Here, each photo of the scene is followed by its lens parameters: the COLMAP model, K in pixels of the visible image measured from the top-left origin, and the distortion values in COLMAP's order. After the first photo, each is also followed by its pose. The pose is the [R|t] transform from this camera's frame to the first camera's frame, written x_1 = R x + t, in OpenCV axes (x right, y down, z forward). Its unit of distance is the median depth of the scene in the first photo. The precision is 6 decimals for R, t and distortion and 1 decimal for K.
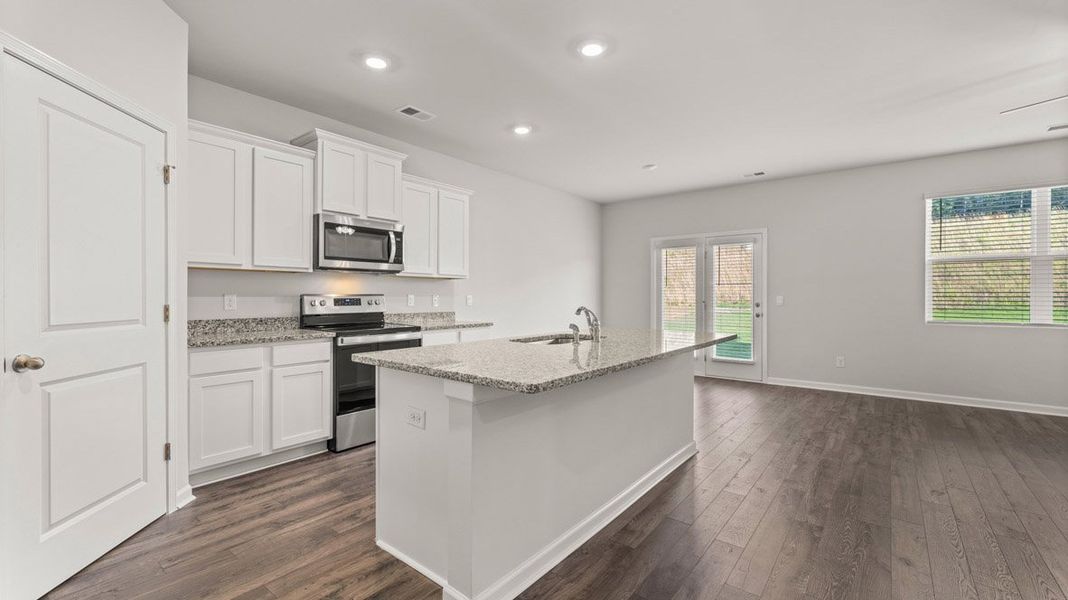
lens RADIAL K [[446.9, 0, 534.0], [0, 446.9, 300.0], [0, 0, 1]] dist [0.000564, 0.000081]
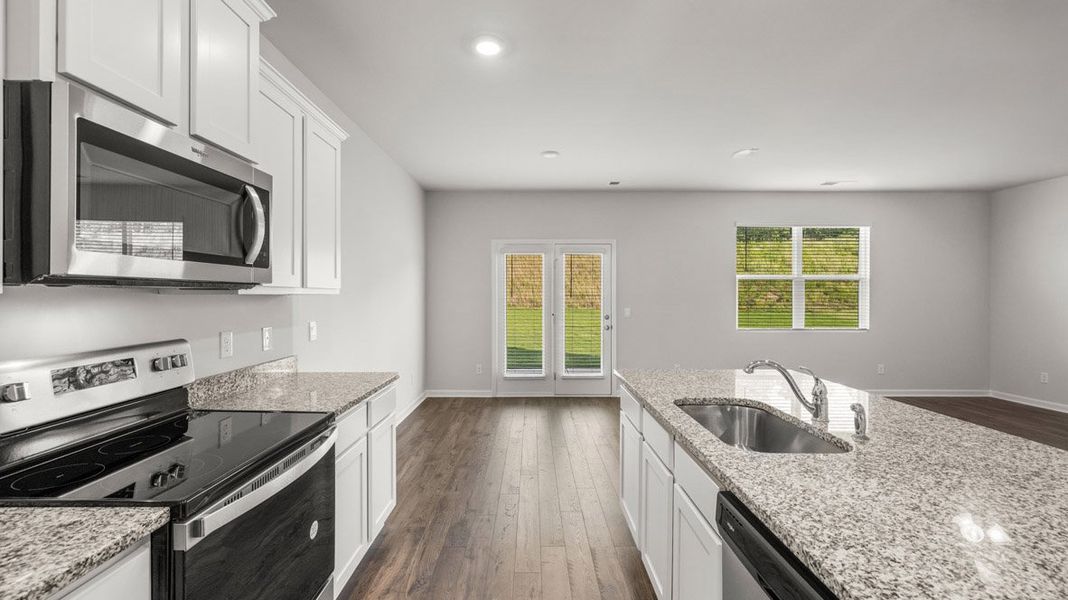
lens RADIAL K [[442.6, 0, 521.4], [0, 442.6, 298.7], [0, 0, 1]] dist [-0.000109, -0.000001]
pose [[0.797114, -0.007544, 0.603782, -0.357362], [0.007886, 0.999967, 0.002083, -0.051075], [-0.603777, 0.003102, 0.797147, 0.524894]]
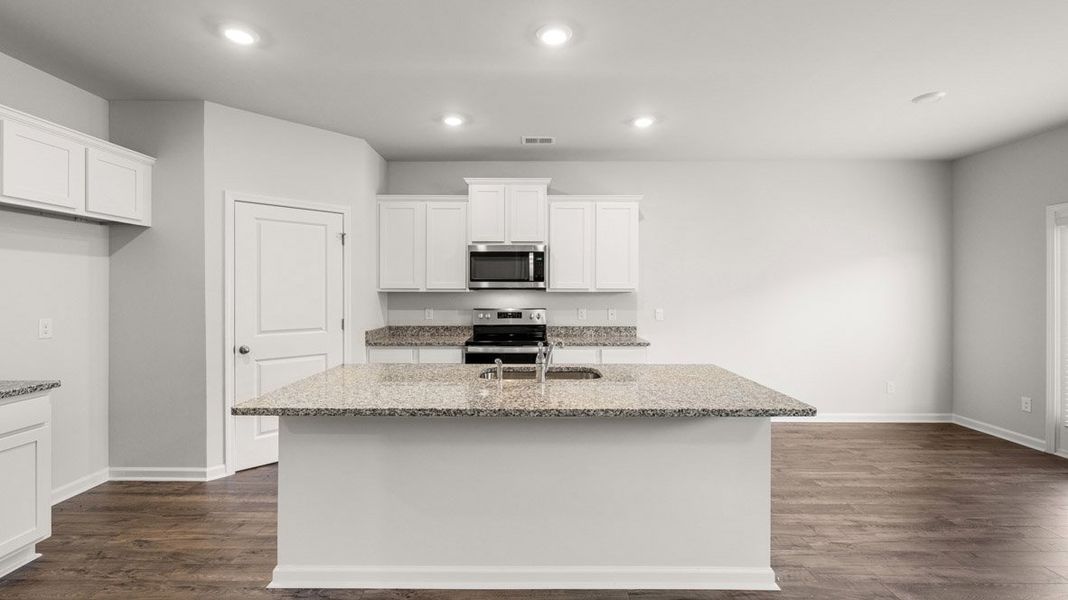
lens RADIAL K [[442.6, 0, 521.4], [0, 442.6, 298.7], [0, 0, 1]] dist [-0.000109, -0.000001]
pose [[0.624231, 0.010300, -0.781172, 0.501521], [-0.007183, 0.999946, 0.007444, -0.047149], [0.781206, 0.000965, 0.624272, 0.295955]]
